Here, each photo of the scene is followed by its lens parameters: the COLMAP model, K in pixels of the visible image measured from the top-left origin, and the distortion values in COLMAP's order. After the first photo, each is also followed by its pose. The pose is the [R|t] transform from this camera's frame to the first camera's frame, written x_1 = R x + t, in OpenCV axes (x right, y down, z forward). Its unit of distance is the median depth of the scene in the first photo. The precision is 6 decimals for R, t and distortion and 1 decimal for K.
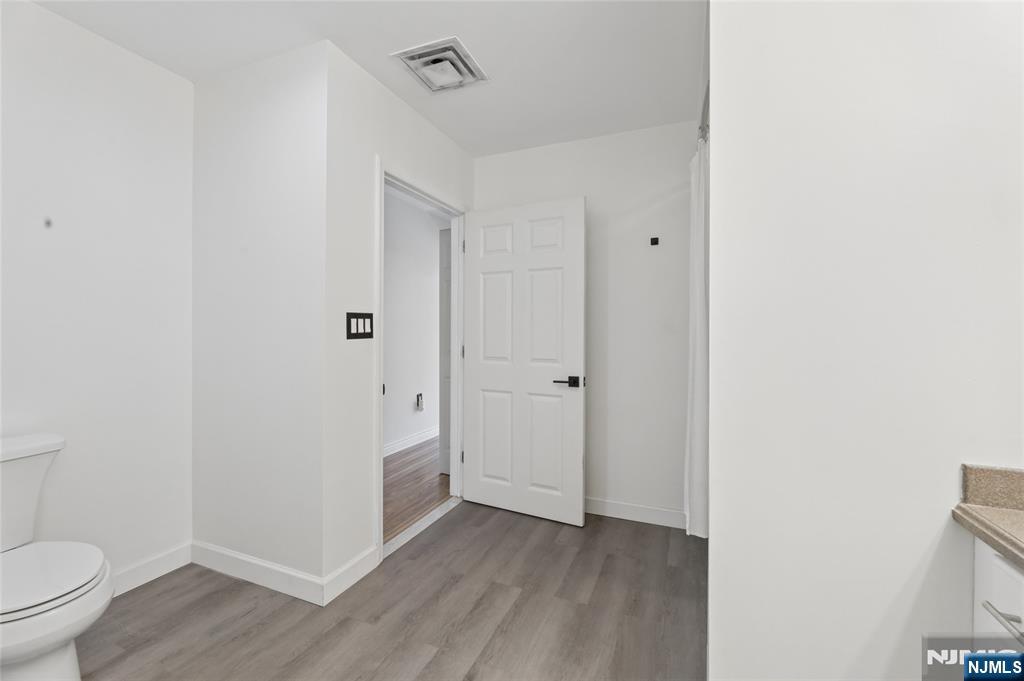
lens RADIAL K [[413.0, 0, 511.3], [0, 413.0, 335.7], [0, 0, 1]] dist [-0.001279, -0.000178]
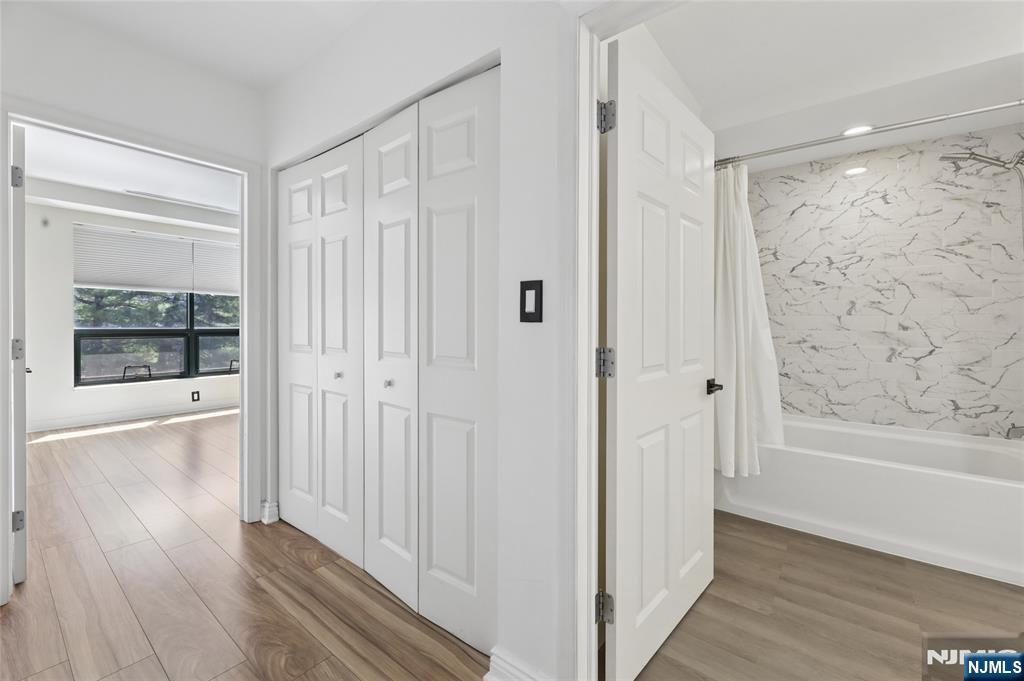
lens RADIAL K [[419.9, 0, 516.7], [0, 419.9, 322.3], [0, 0, 1]] dist [-0.002476, -0.000373]
pose [[0.264979, -0.005581, 0.964238, -0.757614], [0.002983, 0.999983, 0.004968, -0.009407], [-0.964250, 0.001560, 0.264991, 1.318201]]
